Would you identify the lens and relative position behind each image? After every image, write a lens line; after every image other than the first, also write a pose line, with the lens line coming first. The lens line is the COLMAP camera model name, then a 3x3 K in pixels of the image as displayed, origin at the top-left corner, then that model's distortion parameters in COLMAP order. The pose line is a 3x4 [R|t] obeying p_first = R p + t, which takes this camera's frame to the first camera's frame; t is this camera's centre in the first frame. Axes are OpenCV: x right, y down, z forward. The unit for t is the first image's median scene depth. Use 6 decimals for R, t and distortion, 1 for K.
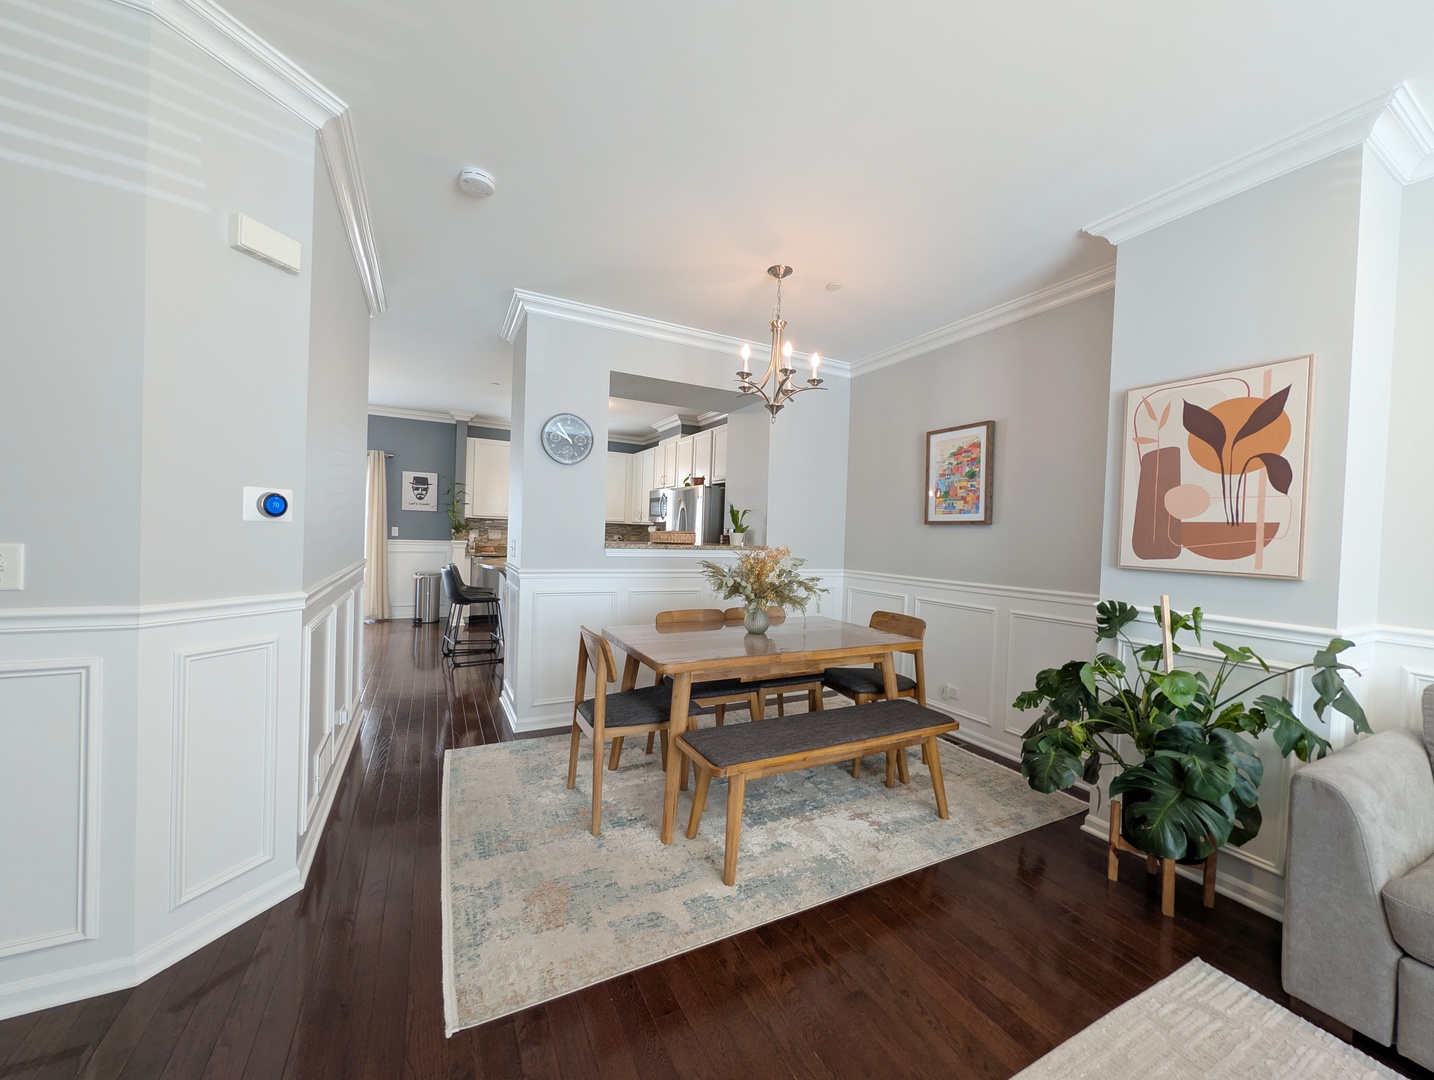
lens RADIAL K [[549.0, 0, 718.7], [0, 549.0, 541.0], [0, 0, 1]] dist [0.000649, 0.000566]
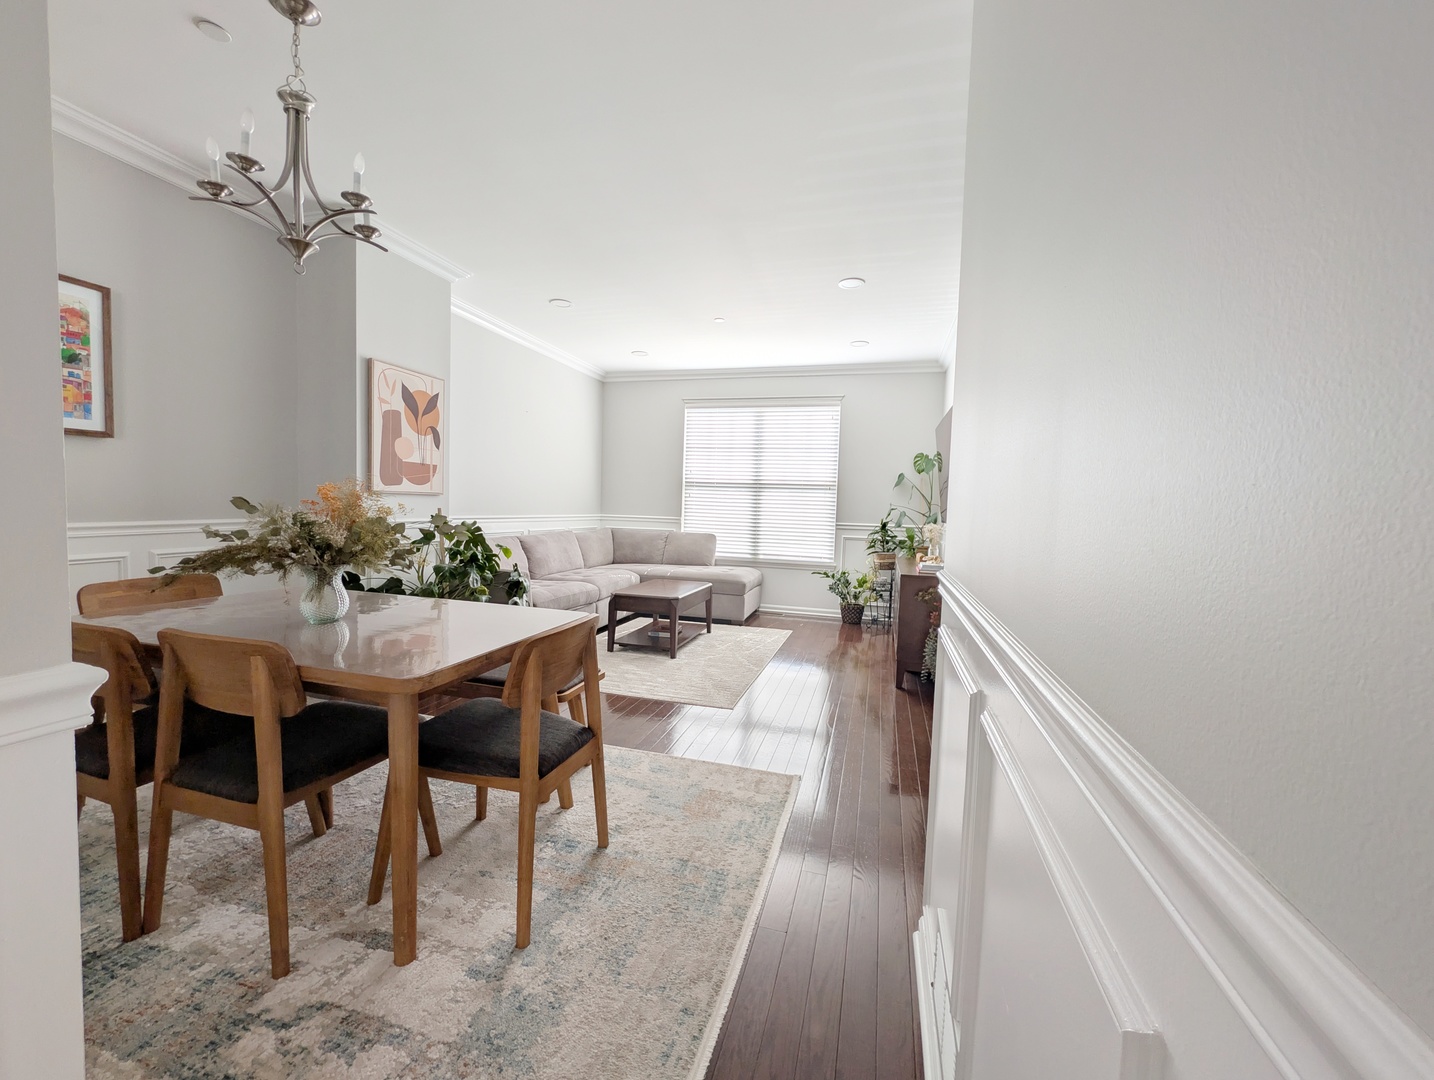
lens RADIAL K [[572.0, 0, 713.5], [0, 572.0, 543.0], [0, 0, 1]] dist [-0.000136, 0.000091]
pose [[-0.714825, -0.107779, 0.690948, -0.861637], [-0.049627, 0.993379, 0.103612, -0.015272], [-0.697540, 0.039775, -0.715441, 1.442808]]
